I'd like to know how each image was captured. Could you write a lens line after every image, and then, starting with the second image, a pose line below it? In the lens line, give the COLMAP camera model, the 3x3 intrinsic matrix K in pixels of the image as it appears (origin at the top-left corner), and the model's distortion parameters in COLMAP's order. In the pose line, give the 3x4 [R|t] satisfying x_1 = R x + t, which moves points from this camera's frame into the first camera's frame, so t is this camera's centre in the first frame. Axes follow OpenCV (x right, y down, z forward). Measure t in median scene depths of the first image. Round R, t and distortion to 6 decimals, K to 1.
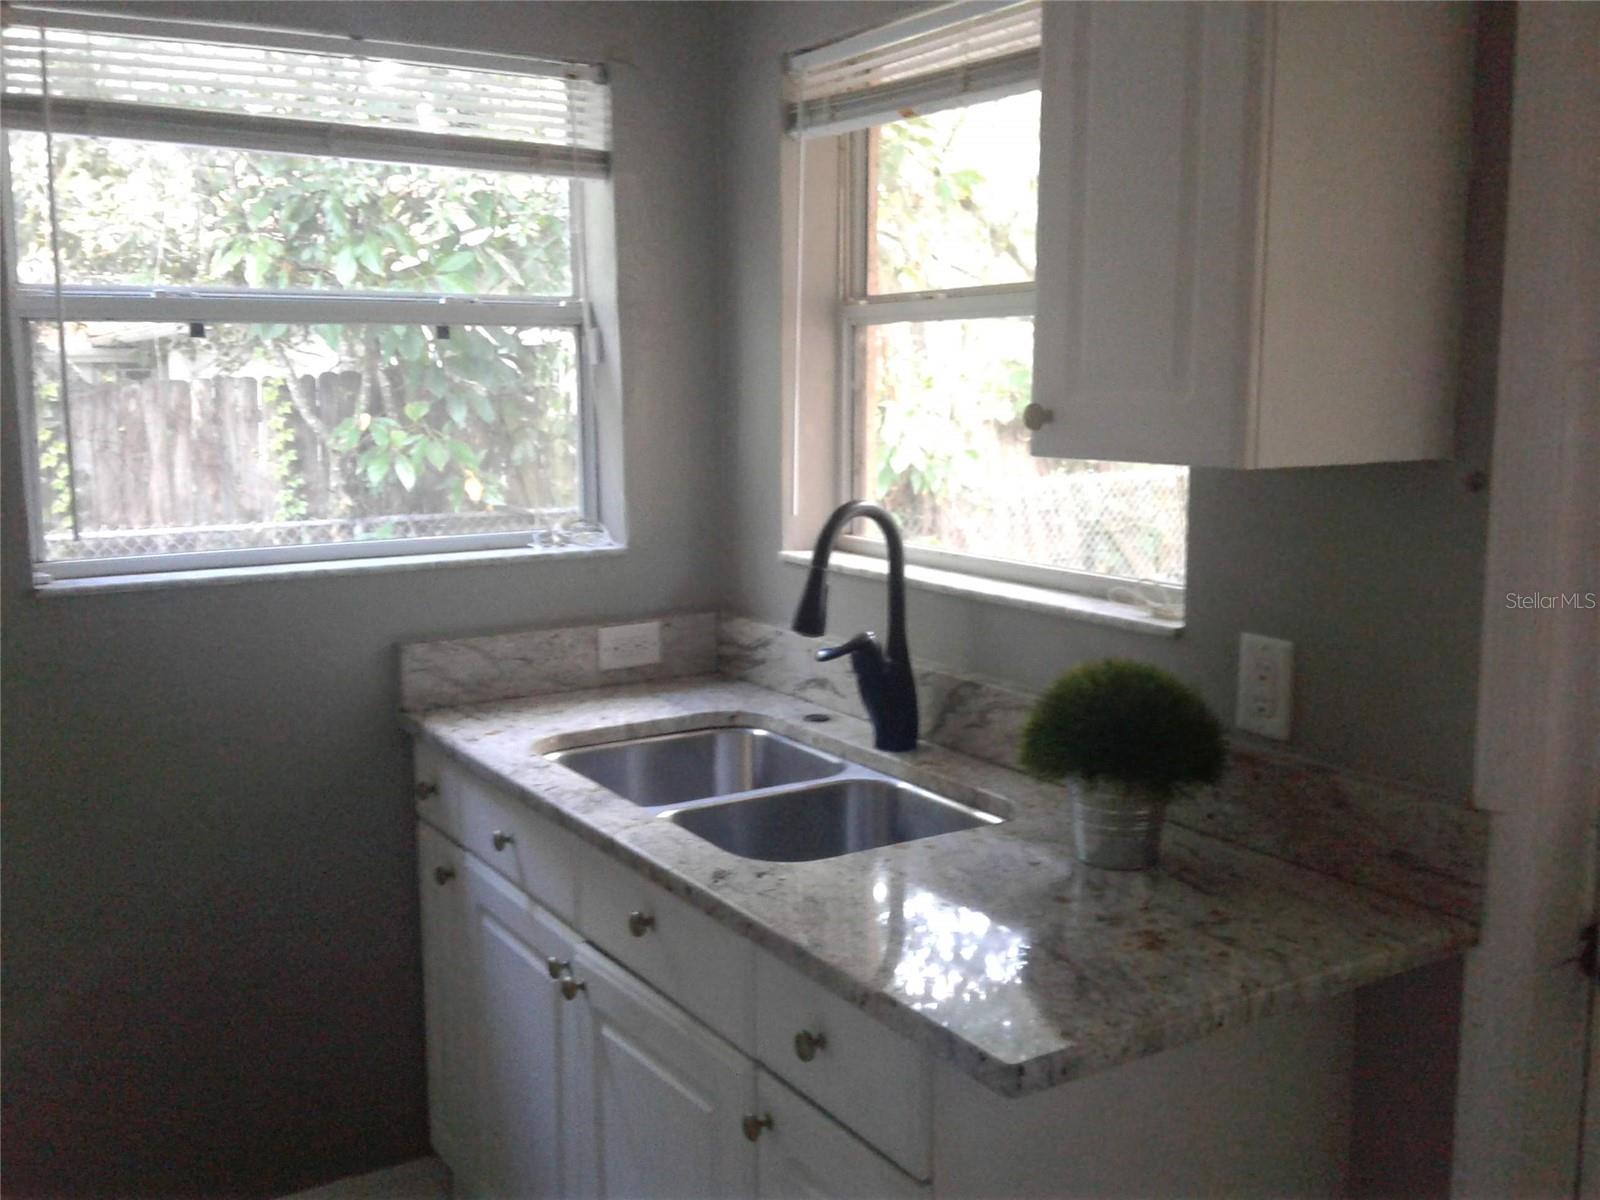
lens RADIAL K [[1551.1, 0, 800.0], [0, 1551.1, 600.0], [0, 0, 1]] dist [0.049057, -0.002630]
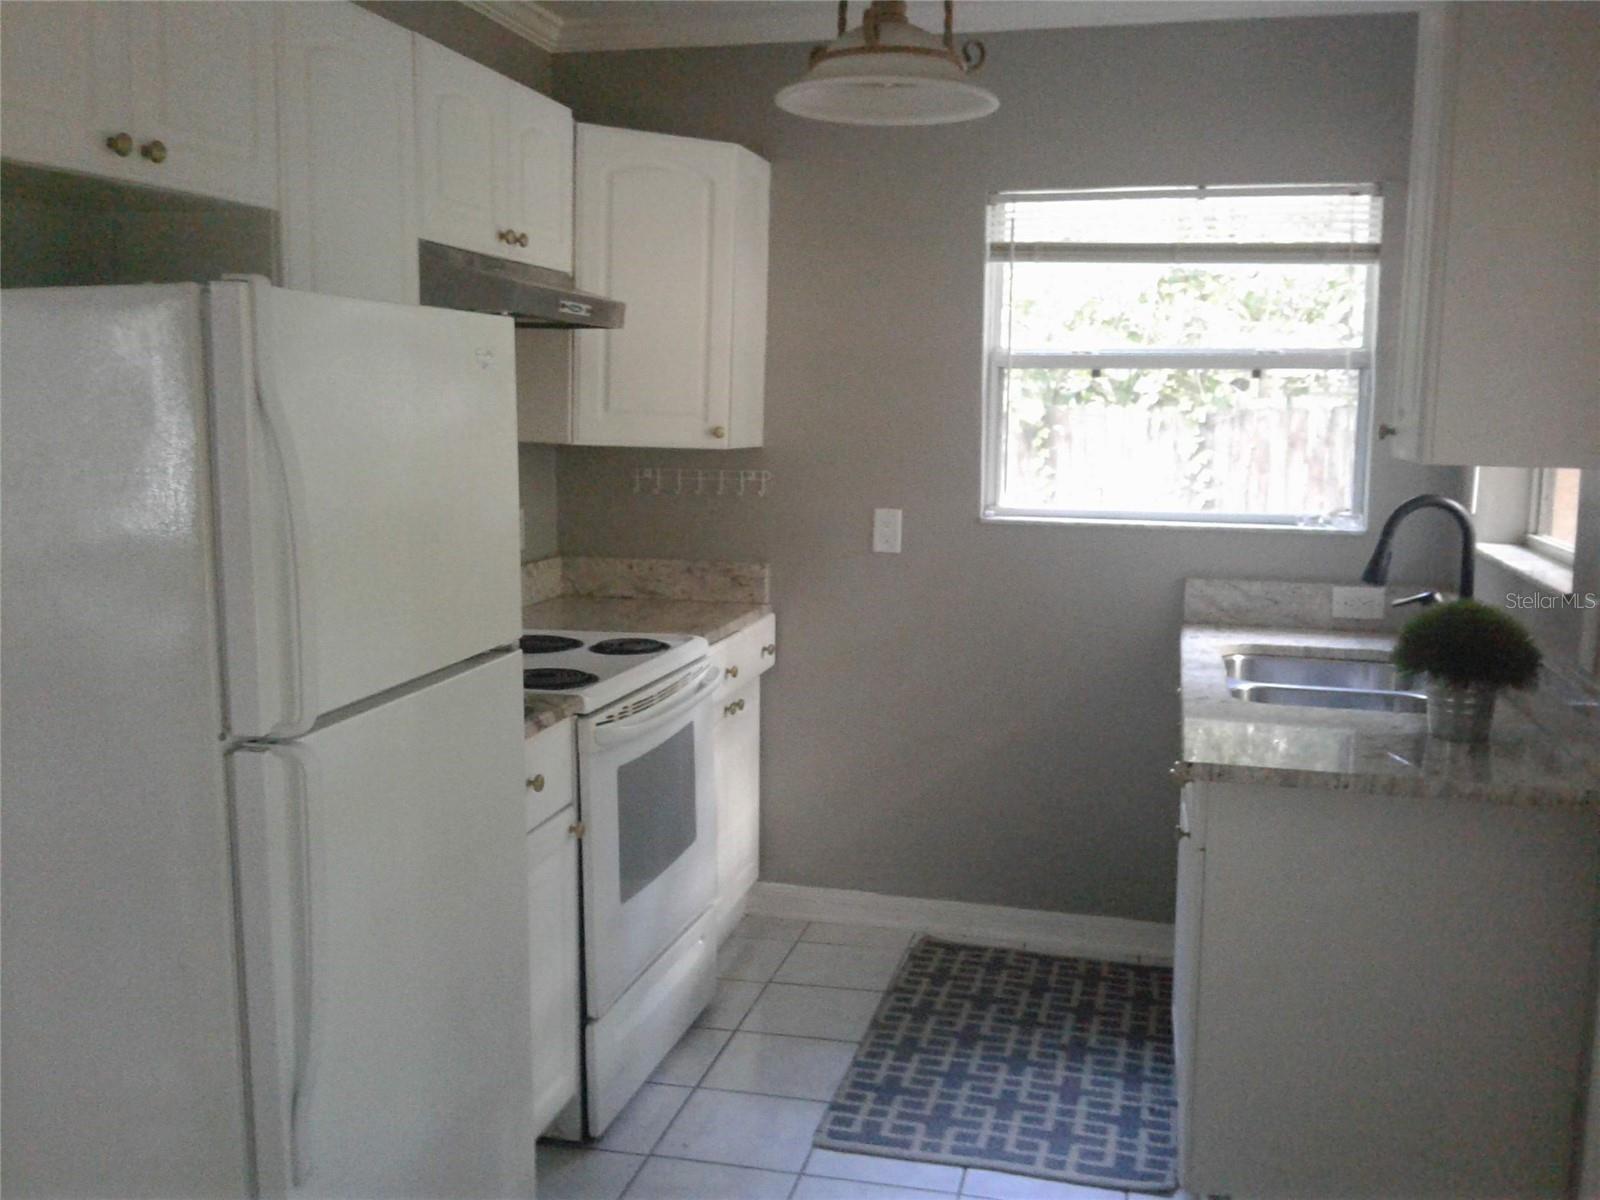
lens RADIAL K [[1551.1, 0, 800.0], [0, 1551.1, 600.0], [0, 0, 1]] dist [0.049057, -0.002630]
pose [[0.703625, 0.113308, -0.701479, 0.530038], [-0.126992, 0.991363, 0.032752, 0.046444], [0.699132, 0.066037, 0.711937, -0.334536]]
